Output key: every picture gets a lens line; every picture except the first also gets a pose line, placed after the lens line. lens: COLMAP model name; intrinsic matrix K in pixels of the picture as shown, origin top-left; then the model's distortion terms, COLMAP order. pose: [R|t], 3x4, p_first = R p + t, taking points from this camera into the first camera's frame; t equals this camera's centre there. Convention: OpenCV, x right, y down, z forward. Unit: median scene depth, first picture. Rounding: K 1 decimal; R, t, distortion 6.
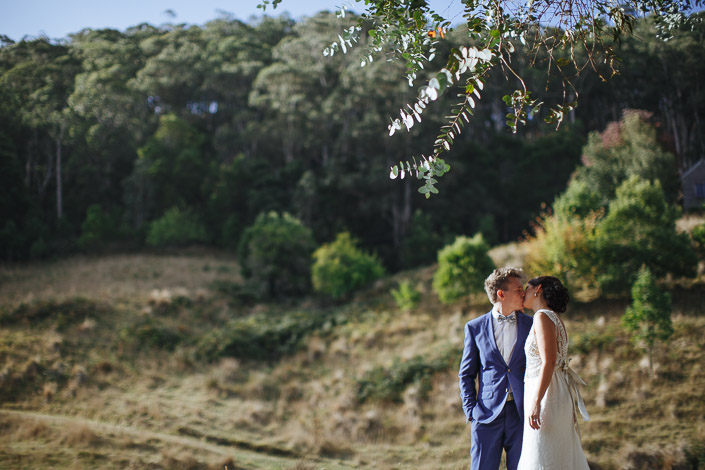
lens RADIAL K [[1071.5, 0, 352.7], [0, 1071.5, 234.9], [0, 0, 1]] dist [-0.066718, 0.000000]
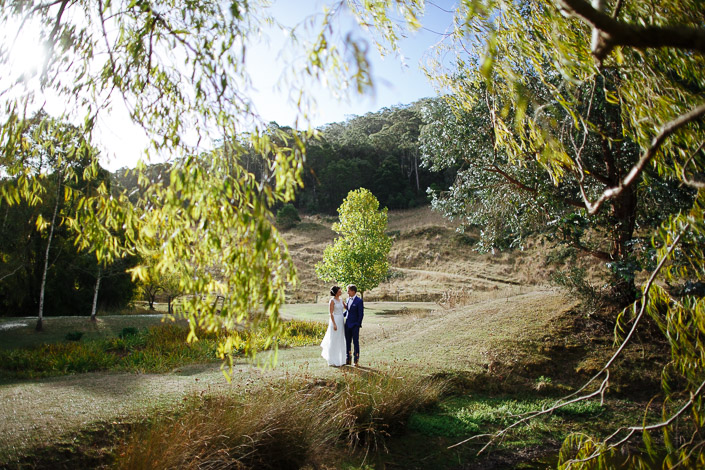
lens RADIAL K [[473.1, 0, 352.6], [0, 473.1, 235.0], [0, 0, 1]] dist [-0.001399, 0.000028]
pose [[0.917131, -0.047958, -0.395690, 0.027145], [0.085689, 0.993246, 0.078227, -0.038648], [0.389266, -0.105650, 0.915046, -0.199131]]
